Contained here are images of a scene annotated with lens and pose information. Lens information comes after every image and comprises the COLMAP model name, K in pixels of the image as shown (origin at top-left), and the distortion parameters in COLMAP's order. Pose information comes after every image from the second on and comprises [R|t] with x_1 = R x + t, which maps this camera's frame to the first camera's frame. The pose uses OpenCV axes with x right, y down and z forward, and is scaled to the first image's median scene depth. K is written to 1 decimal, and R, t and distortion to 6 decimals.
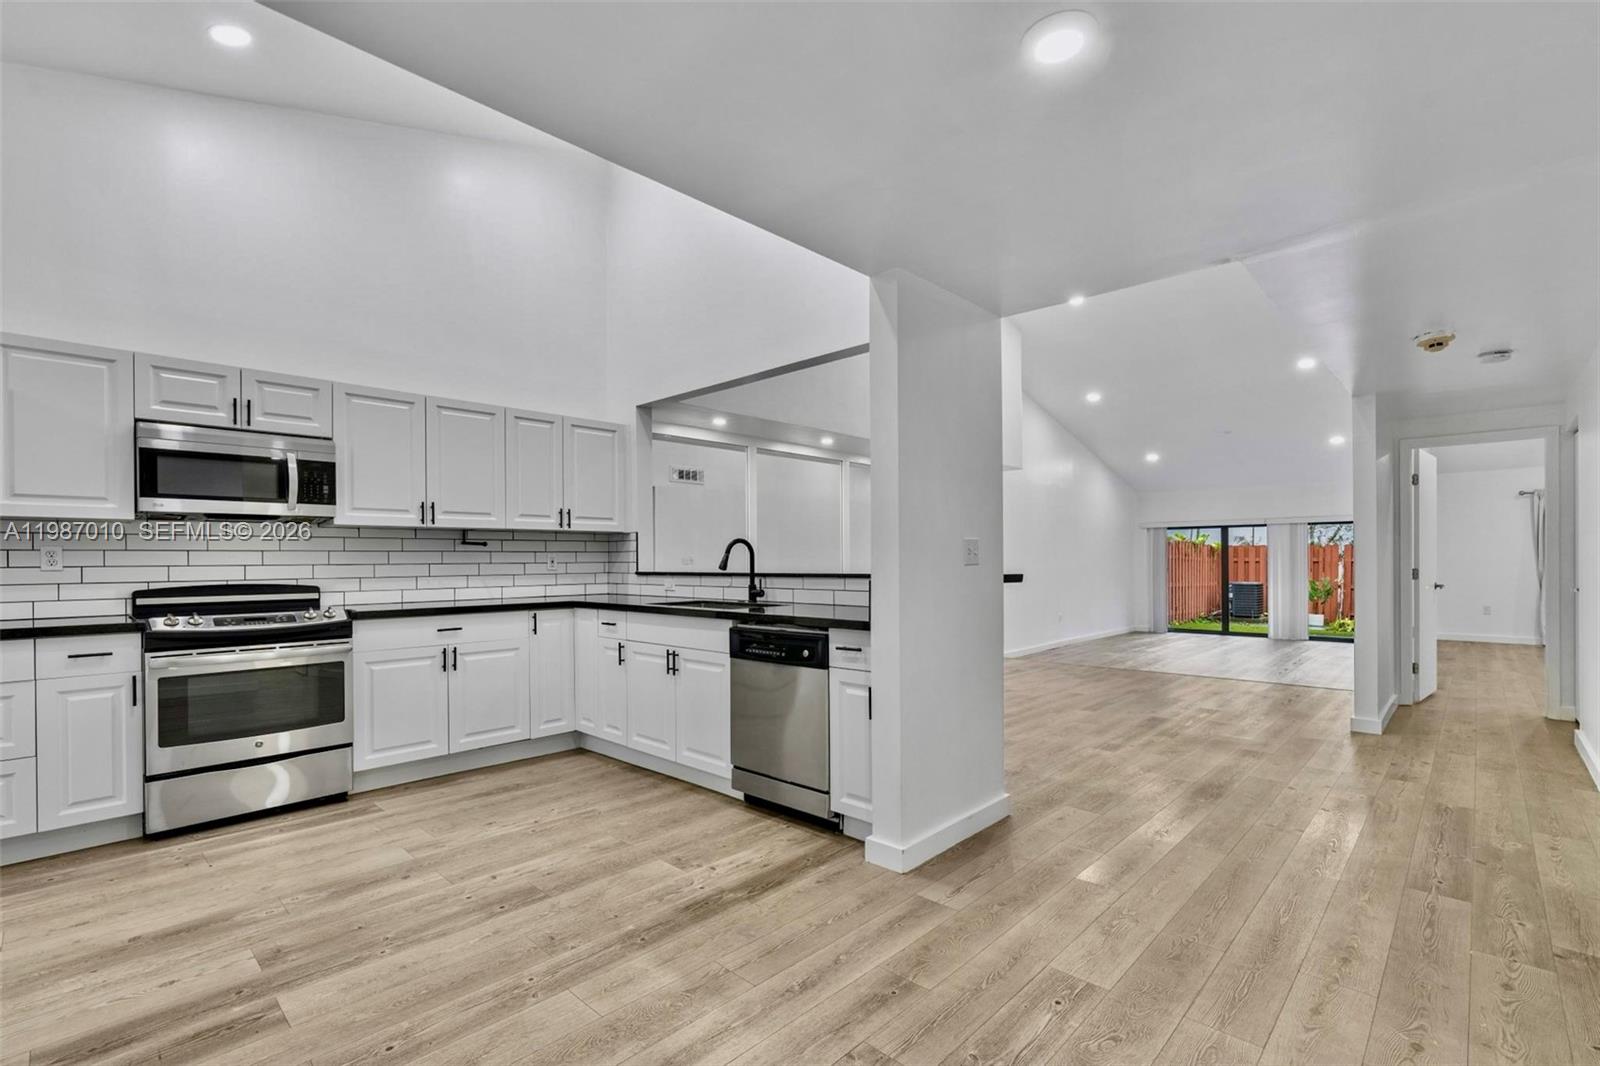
lens RADIAL K [[715.9, 0, 811.4], [0, 715.9, 560.0], [0, 0, 1]] dist [-0.002023, 0.000337]
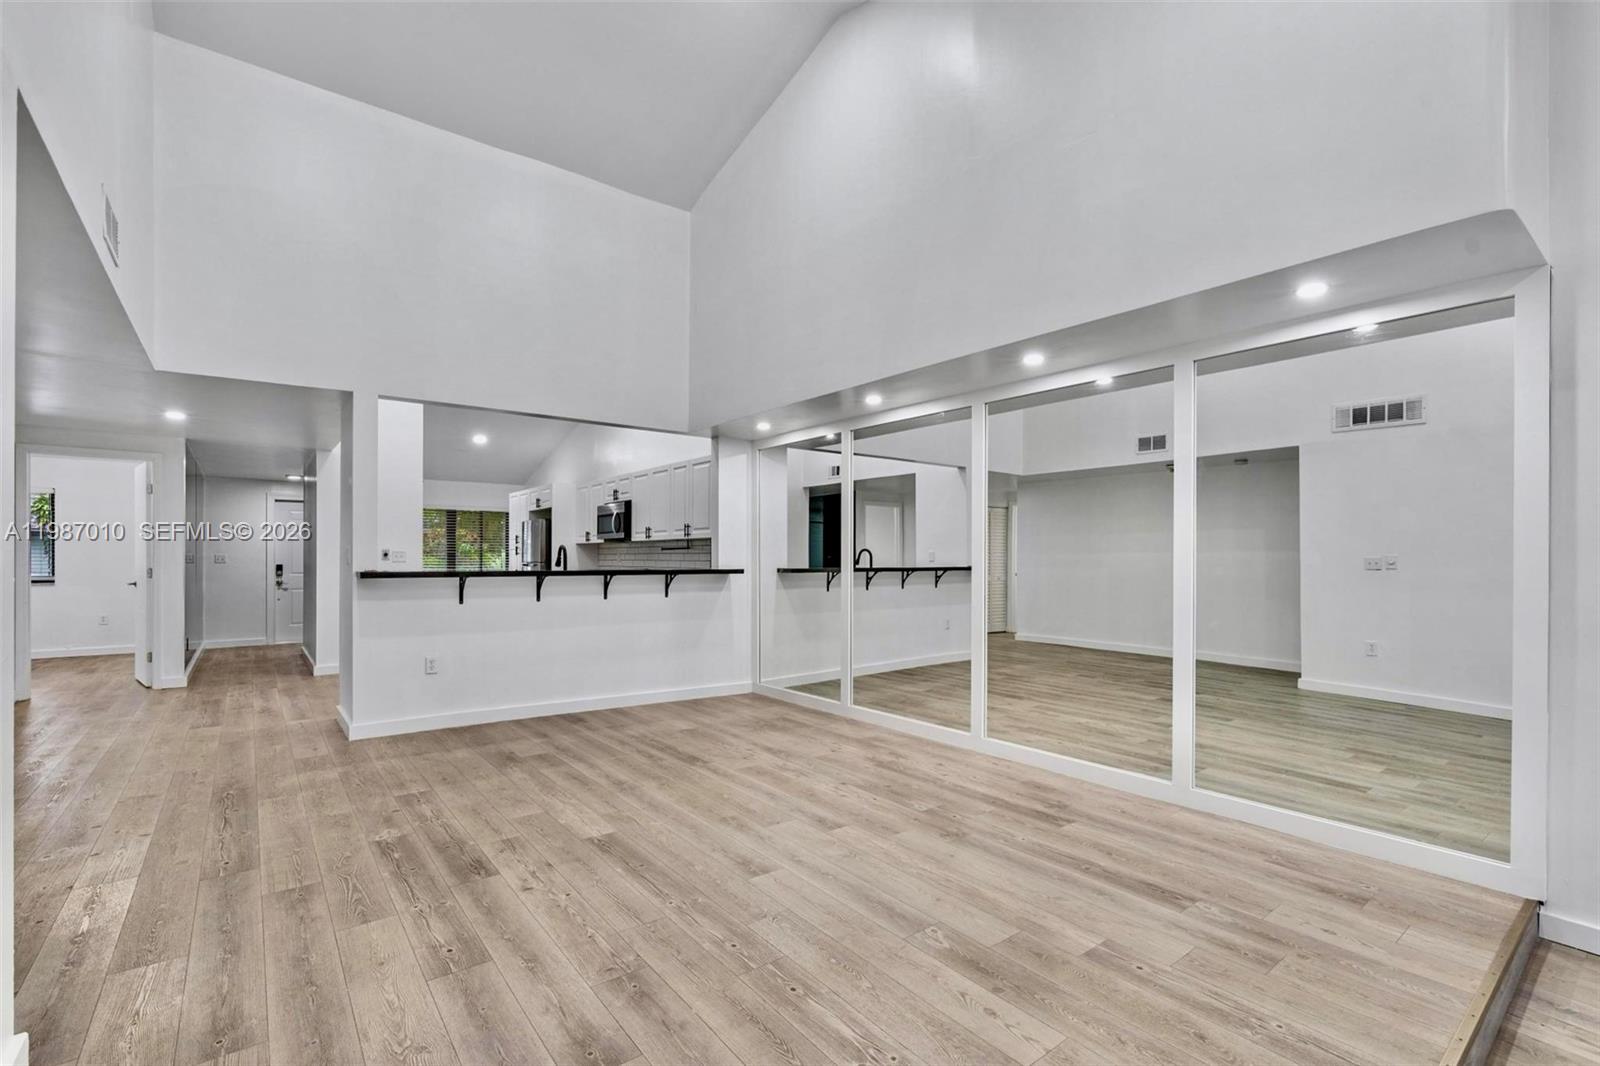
lens RADIAL K [[720.5, 0, 807.7], [0, 720.5, 553.5], [0, 0, 1]] dist [-0.005210, 0.000276]
pose [[-0.147445, -0.003156, -0.989065, 1.332058], [-0.003007, 0.999992, -0.002743, -0.008987], [0.989066, 0.002570, -0.147453, 1.814373]]
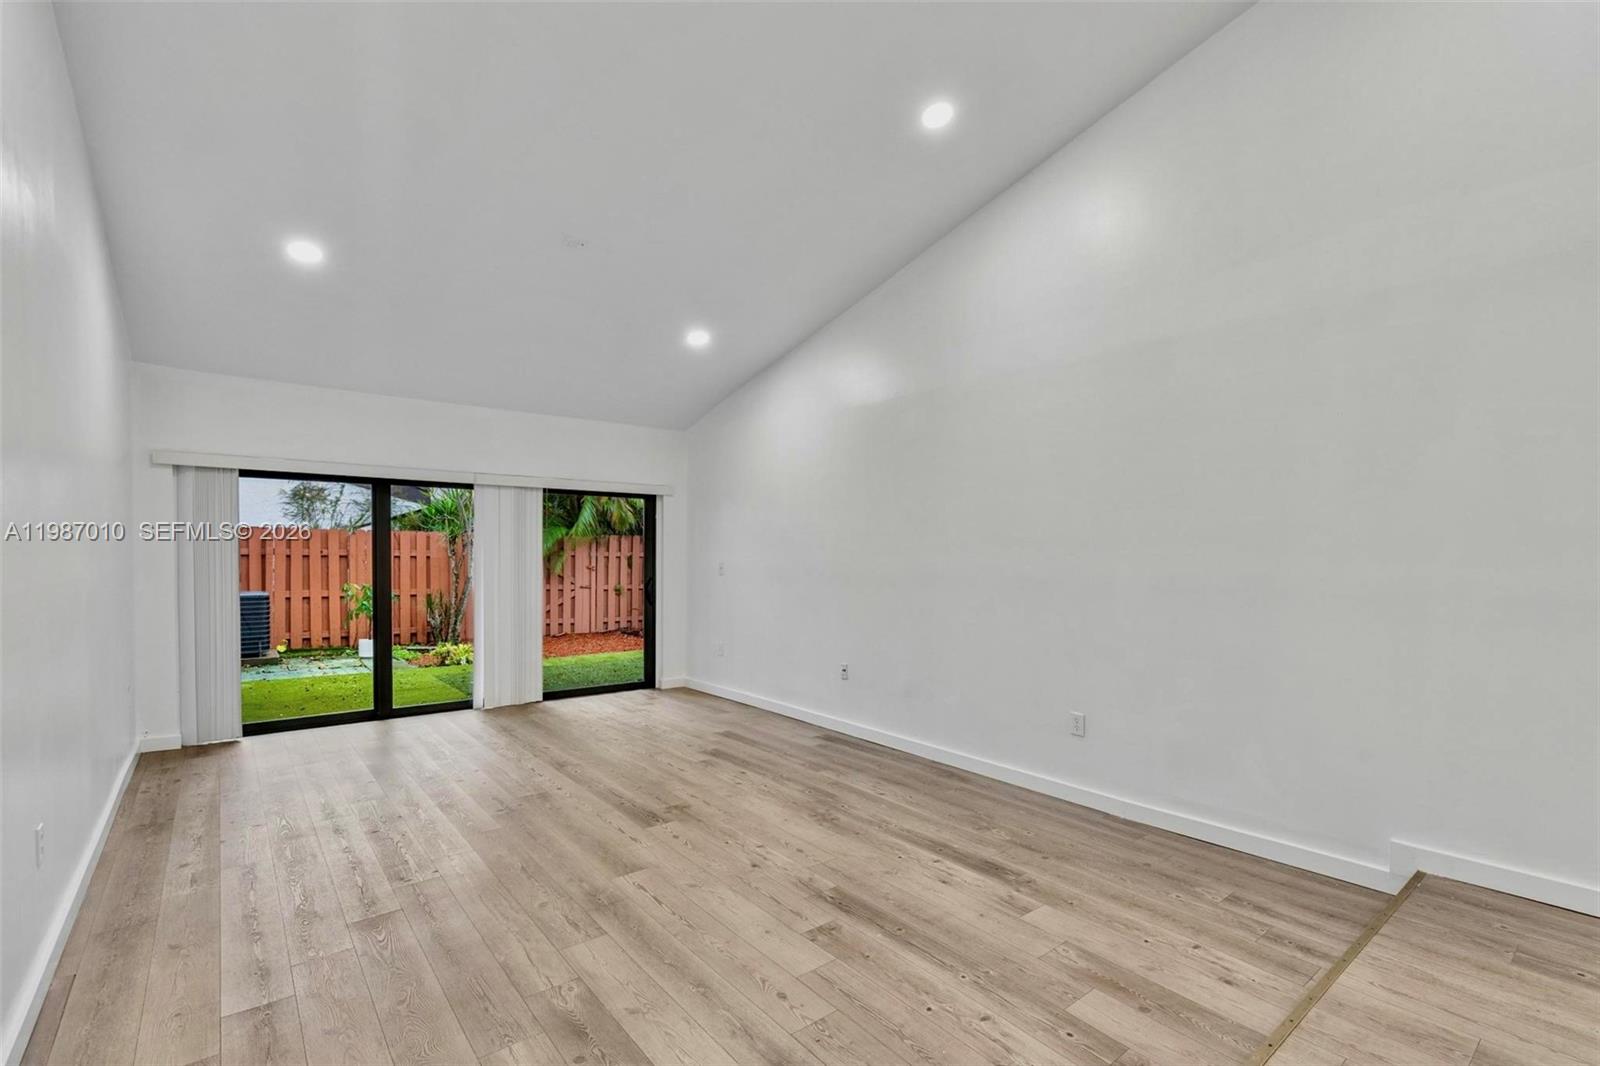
lens RADIAL K [[723.3, 0, 805.4], [0, 723.3, 569.8], [0, 0, 1]] dist [-0.004148, -0.000110]
pose [[0.131338, -0.017121, 0.991190, 0.513743], [-0.009452, 0.999784, 0.018522, -0.005243], [-0.991293, -0.011801, 0.131147, 2.210924]]
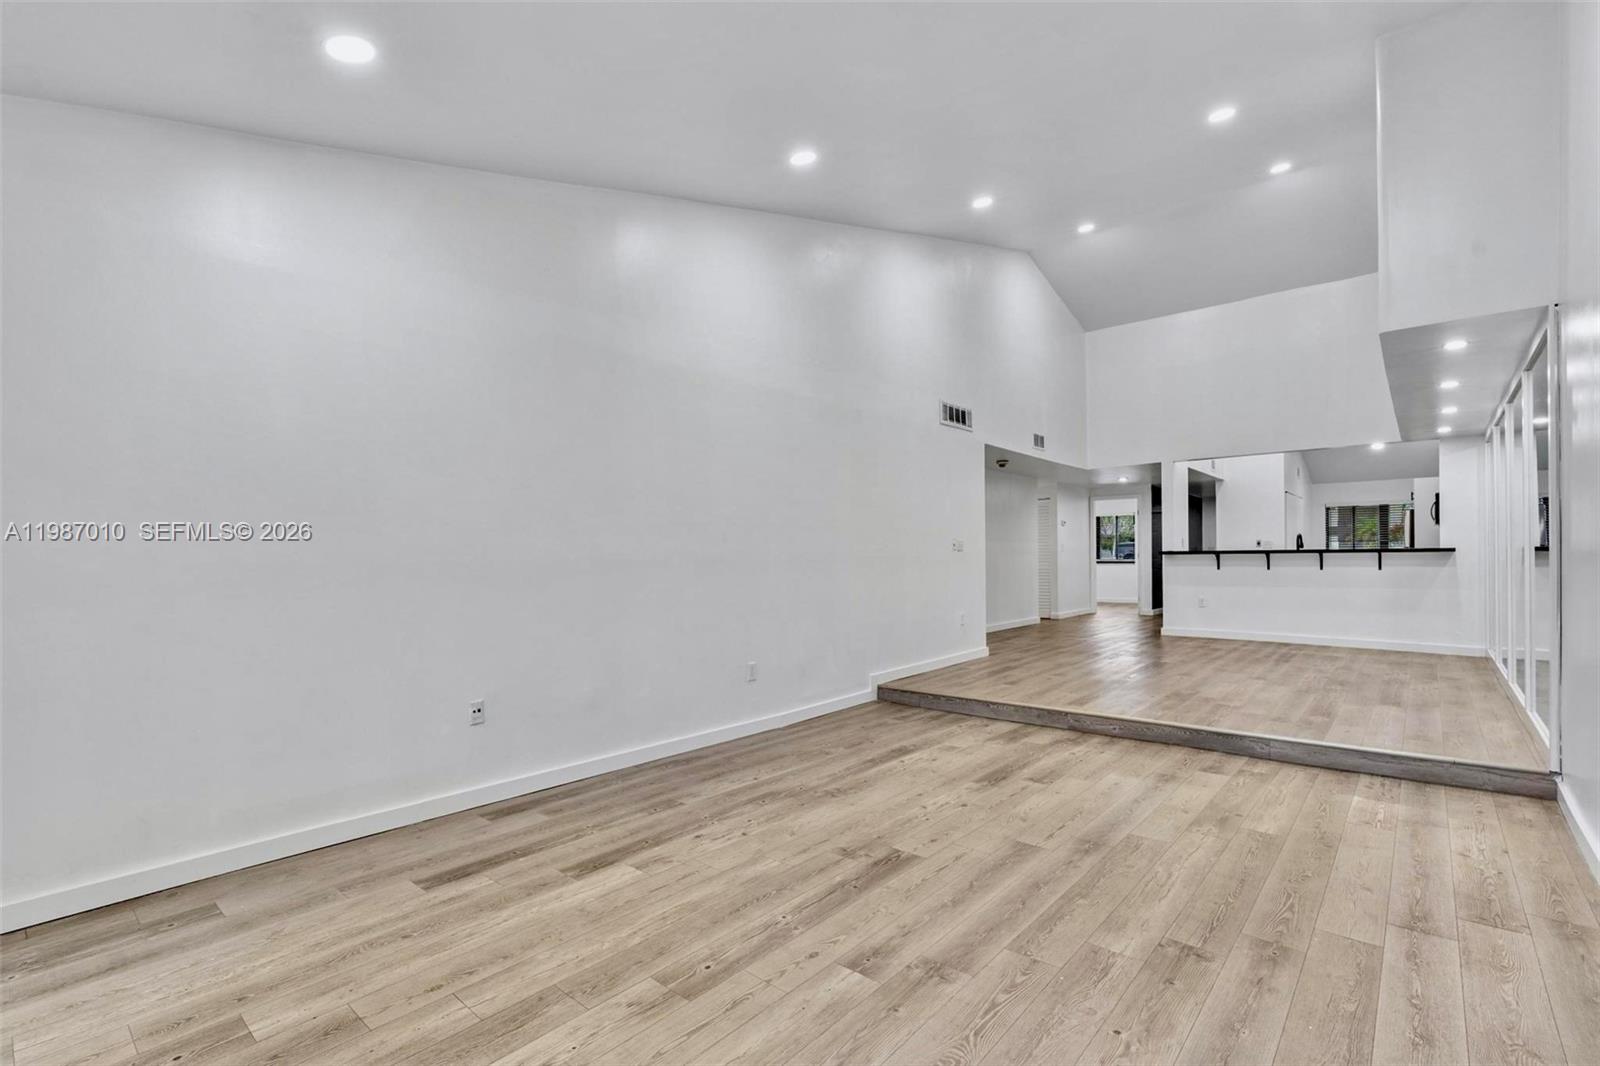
lens RADIAL K [[720.5, 0, 807.7], [0, 720.5, 553.5], [0, 0, 1]] dist [-0.005210, 0.000276]
pose [[-0.998899, 0.014875, -0.044492, 1.568357], [0.015232, 0.999854, -0.007709, 0.027501], [0.044370, -0.008378, -0.998980, 3.307469]]
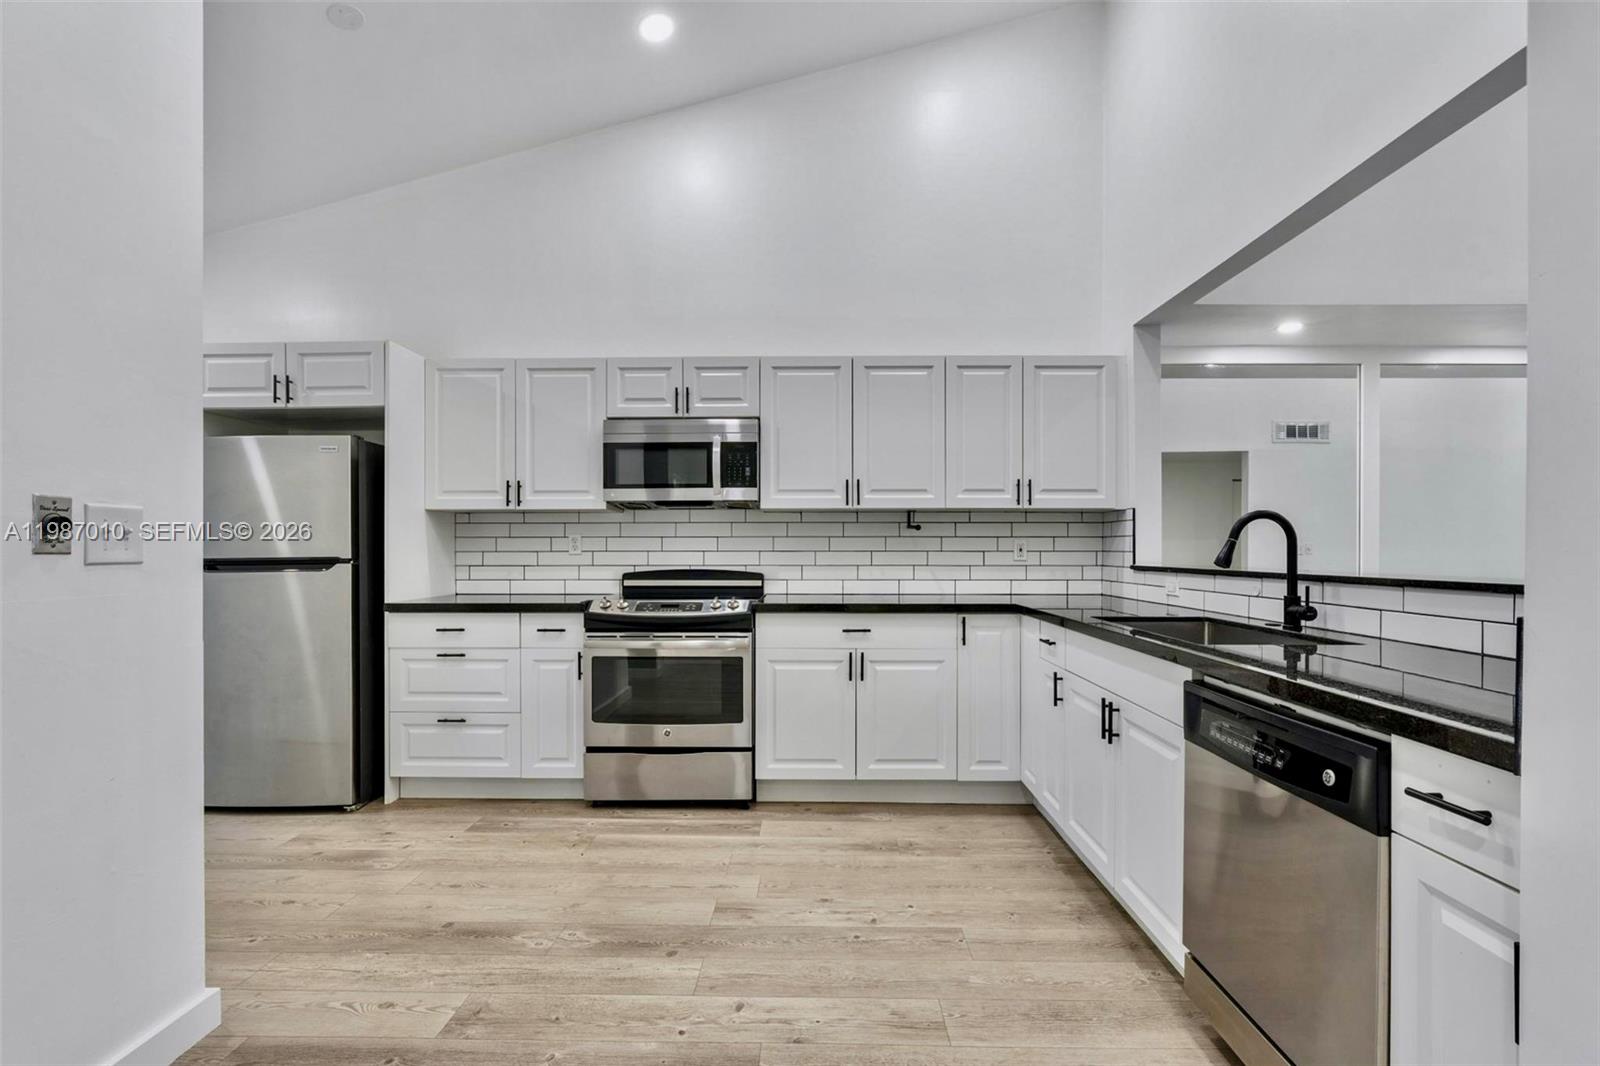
lens RADIAL K [[720.5, 0, 807.7], [0, 720.5, 553.5], [0, 0, 1]] dist [-0.005210, 0.000276]
pose [[0.675706, 0.010259, -0.737100, 0.073837], [-0.004636, 0.999943, 0.009667, -0.000160], [0.737156, -0.003115, 0.675715, 0.405255]]
